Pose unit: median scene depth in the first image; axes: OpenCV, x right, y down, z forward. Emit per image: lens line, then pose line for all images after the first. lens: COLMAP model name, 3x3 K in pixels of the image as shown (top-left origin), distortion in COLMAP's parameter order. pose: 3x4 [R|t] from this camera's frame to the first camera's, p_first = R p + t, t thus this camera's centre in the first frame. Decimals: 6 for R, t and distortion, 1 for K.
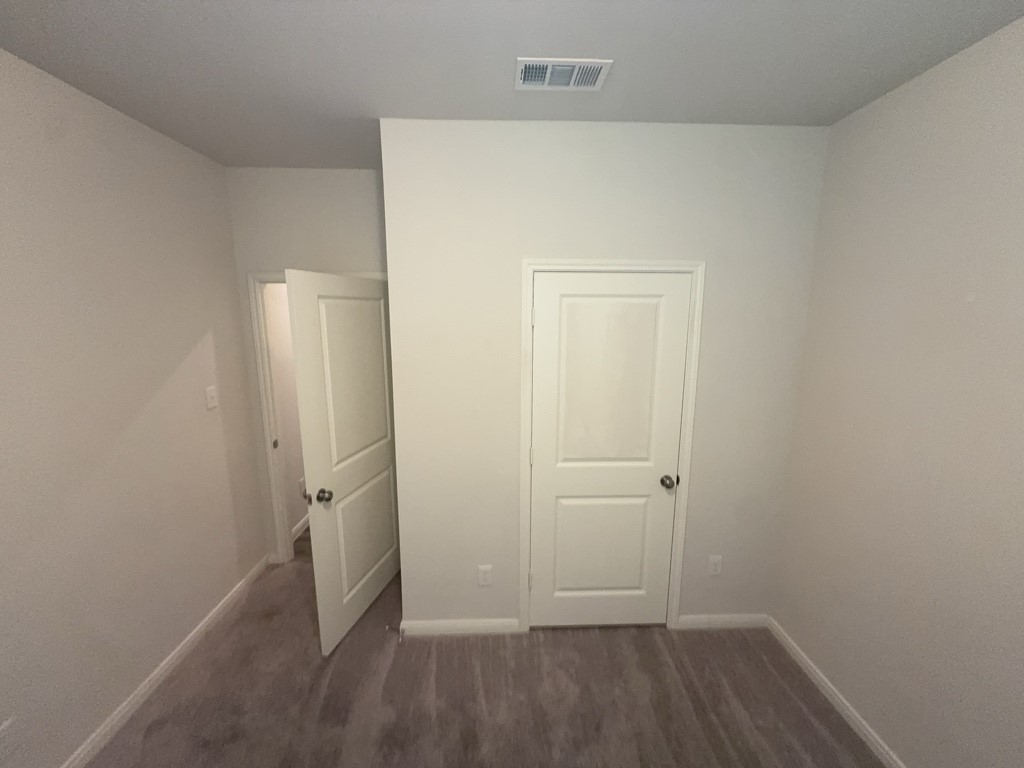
lens RADIAL K [[406.0, 0, 514.3], [0, 406.0, 381.0], [0, 0, 1]] dist [0.002789, 0.000270]
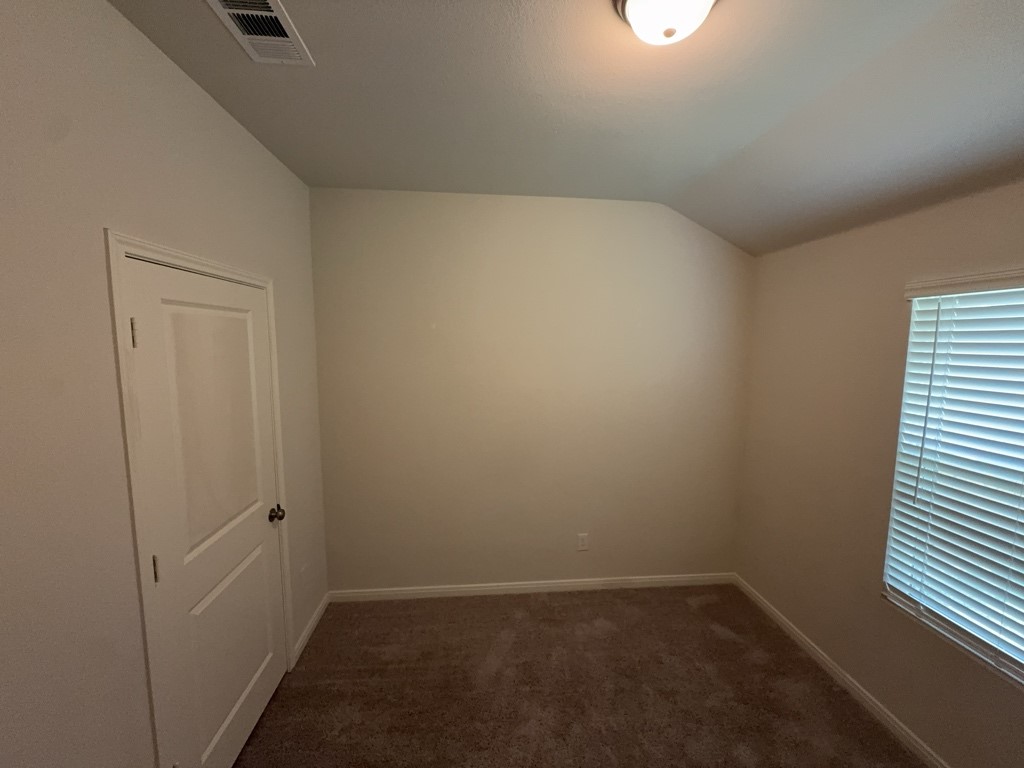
lens RADIAL K [[406.0, 0, 514.3], [0, 406.0, 381.0], [0, 0, 1]] dist [0.002789, 0.000270]
pose [[-0.051800, -0.106015, 0.993014, -0.562110], [0.154799, 0.981479, 0.112859, -0.070520], [-0.986587, 0.159564, -0.034430, 0.487906]]
